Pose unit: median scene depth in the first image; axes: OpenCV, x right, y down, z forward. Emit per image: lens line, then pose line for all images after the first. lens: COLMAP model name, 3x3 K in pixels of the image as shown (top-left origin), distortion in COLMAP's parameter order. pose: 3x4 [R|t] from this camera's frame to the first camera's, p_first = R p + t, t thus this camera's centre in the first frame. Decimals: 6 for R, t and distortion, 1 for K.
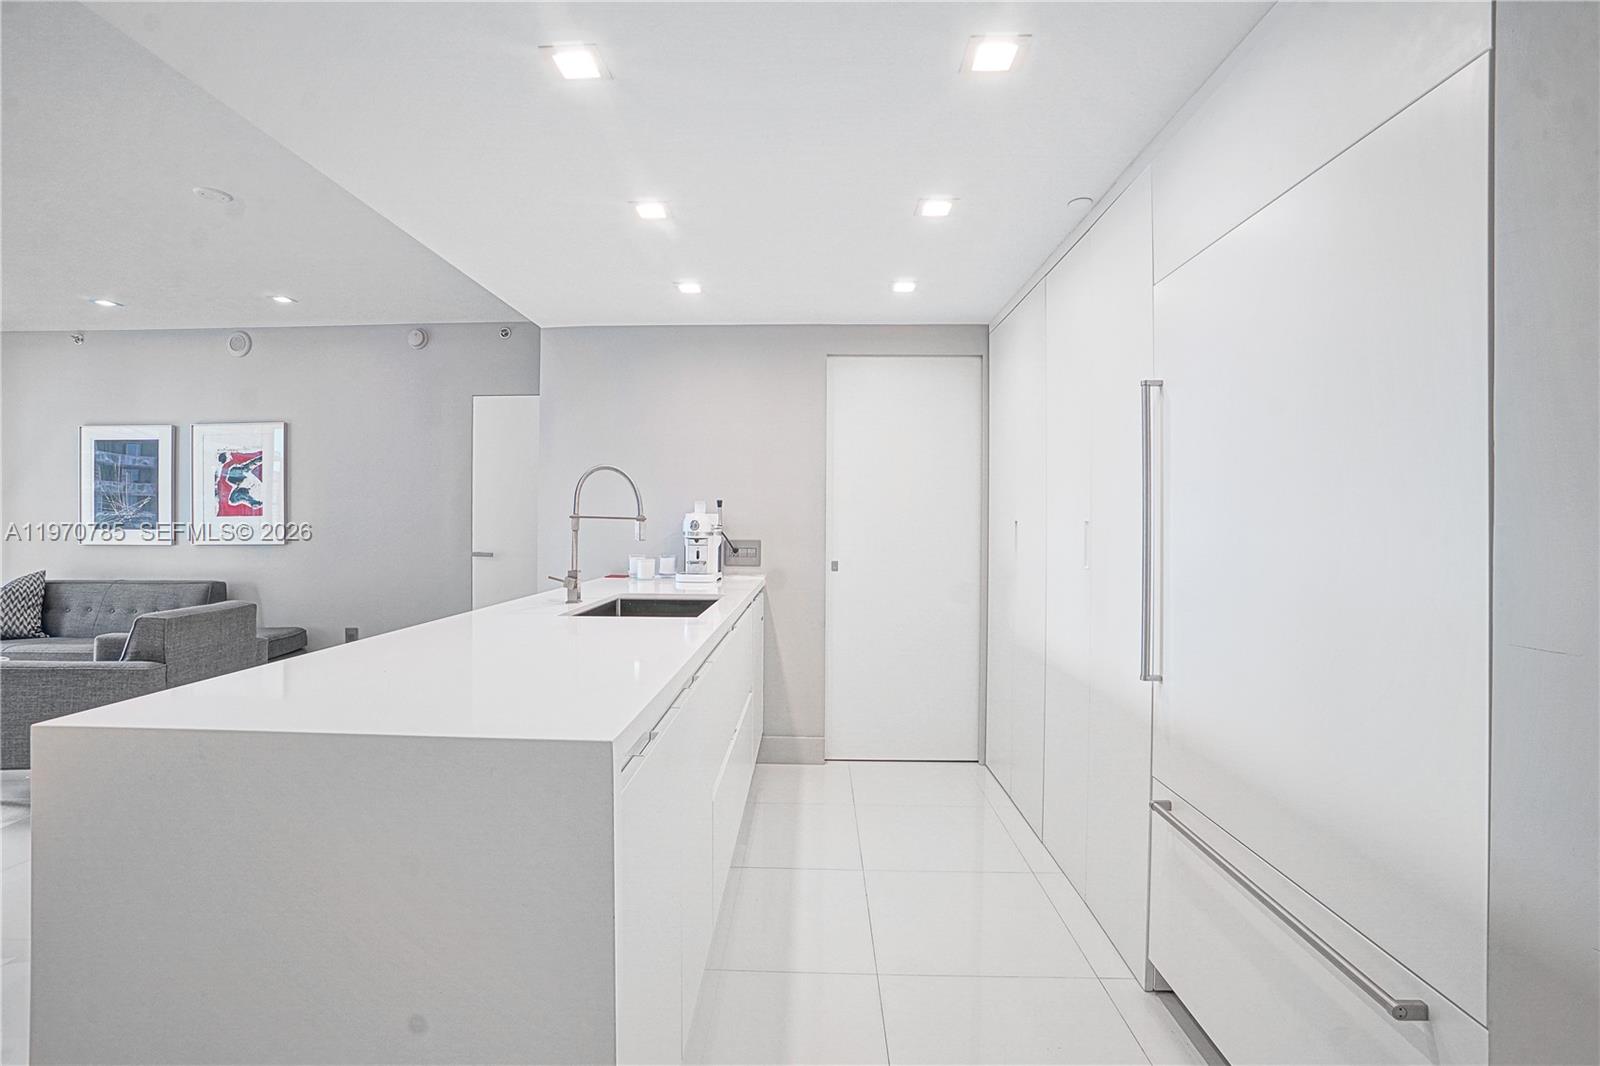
lens RADIAL K [[726.7, 0, 783.1], [0, 726.7, 522.5], [0, 0, 1]] dist [-0.048003, 0.017800]
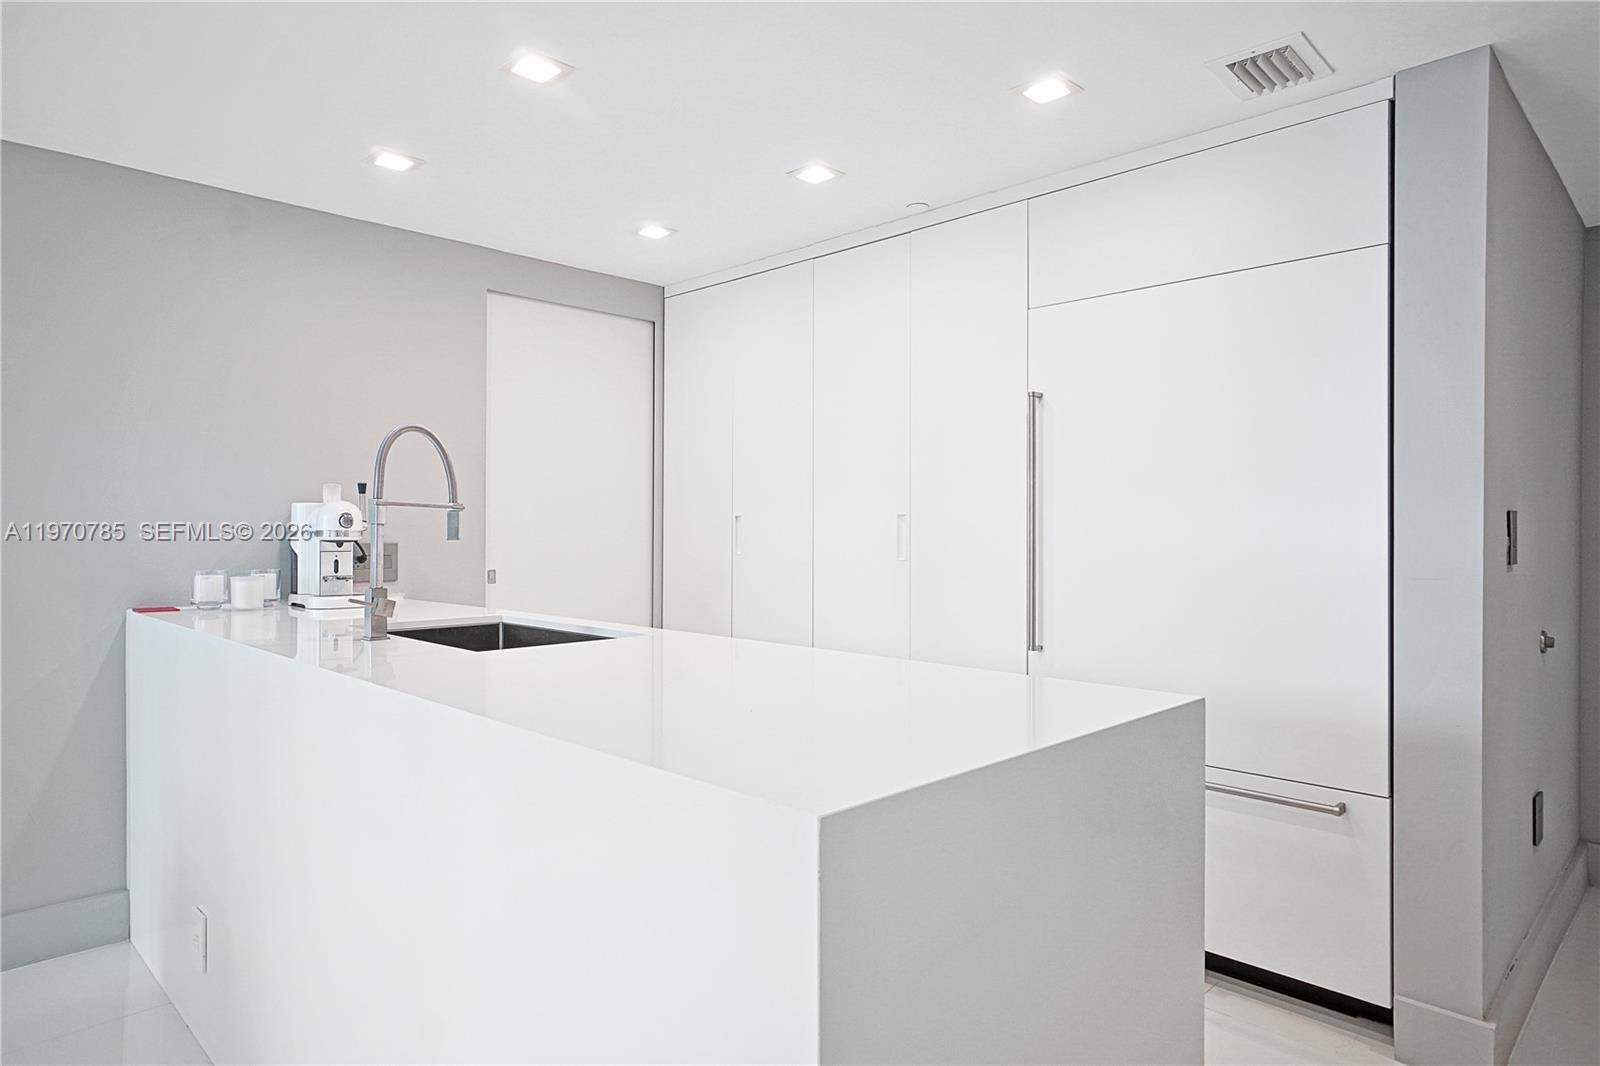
lens RADIAL K [[940.8, 0, 793.0], [0, 940.8, 527.1], [0, 0, 1]] dist [-0.003315, -0.000511]
pose [[0.682291, -0.002573, 0.731076, -0.441190], [0.000872, 0.999996, 0.002705, 0.007565], [-0.731080, -0.001208, 0.682291, 0.123349]]
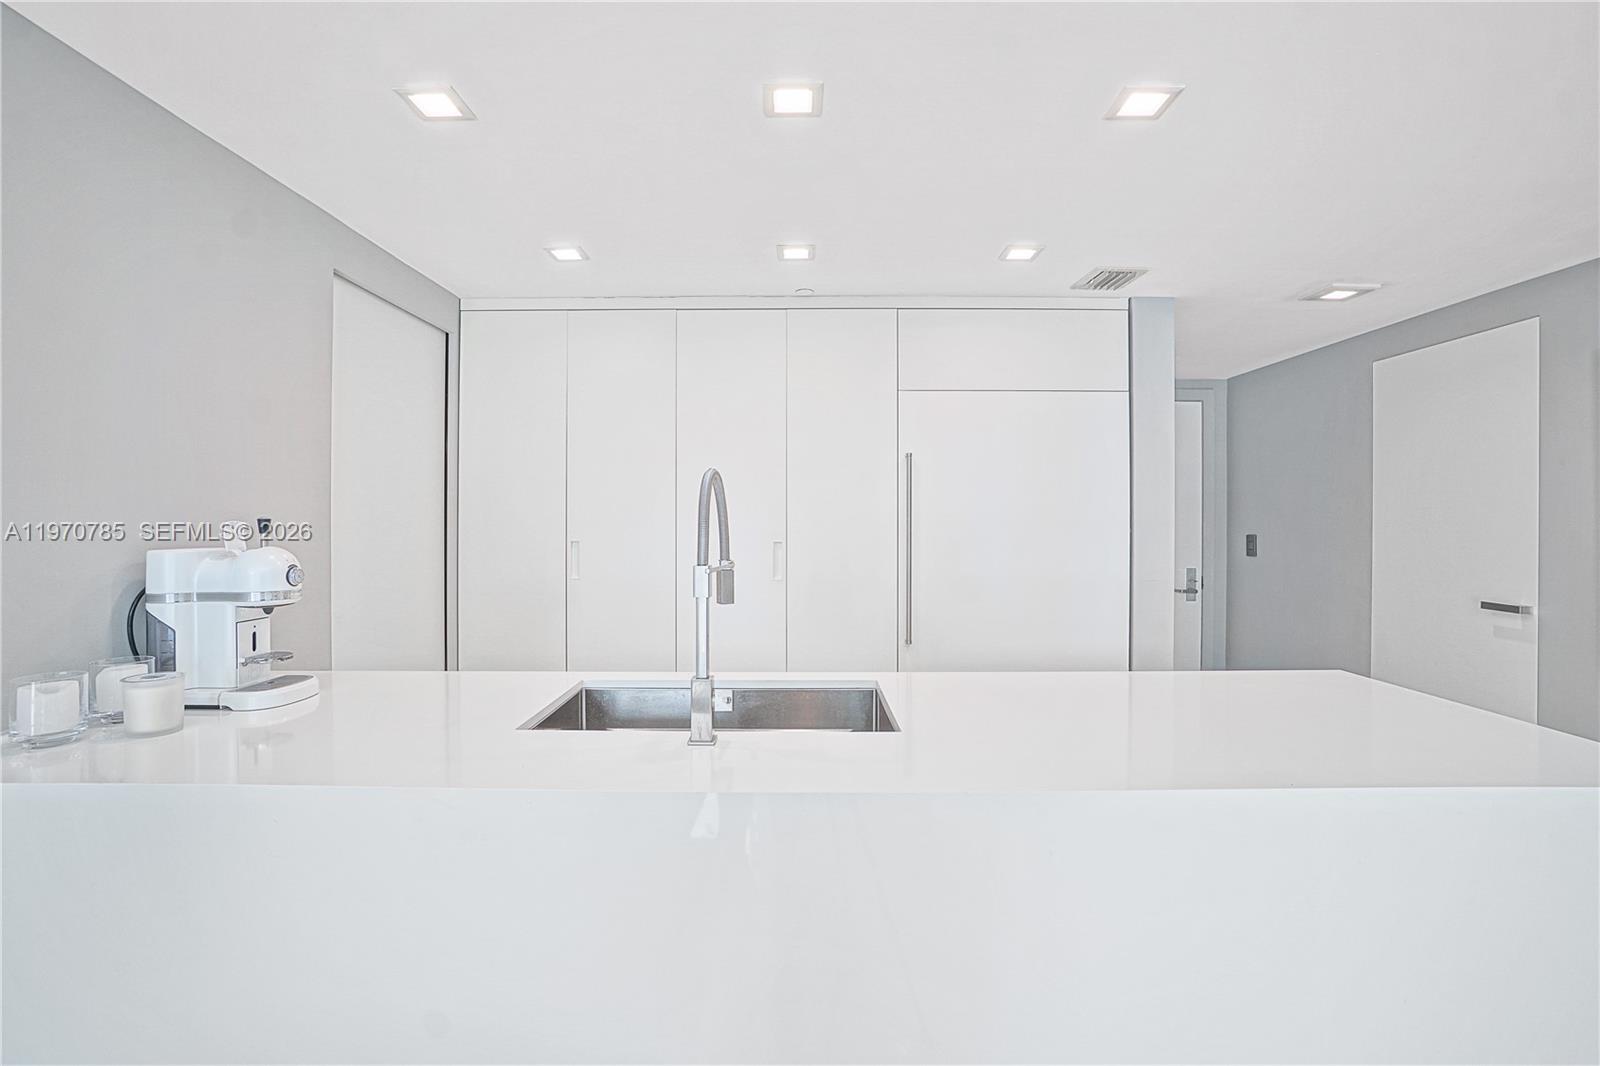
lens RADIAL K [[725.2, 0, 785.8], [0, 725.2, 516.4], [0, 0, 1]] dist [-0.049524, 0.017887]
pose [[-0.031483, 0.000648, 0.999504, -0.543393], [-0.000148, 1.000000, -0.000653, -0.030216], [-0.999504, -0.000168, -0.031483, 0.665725]]
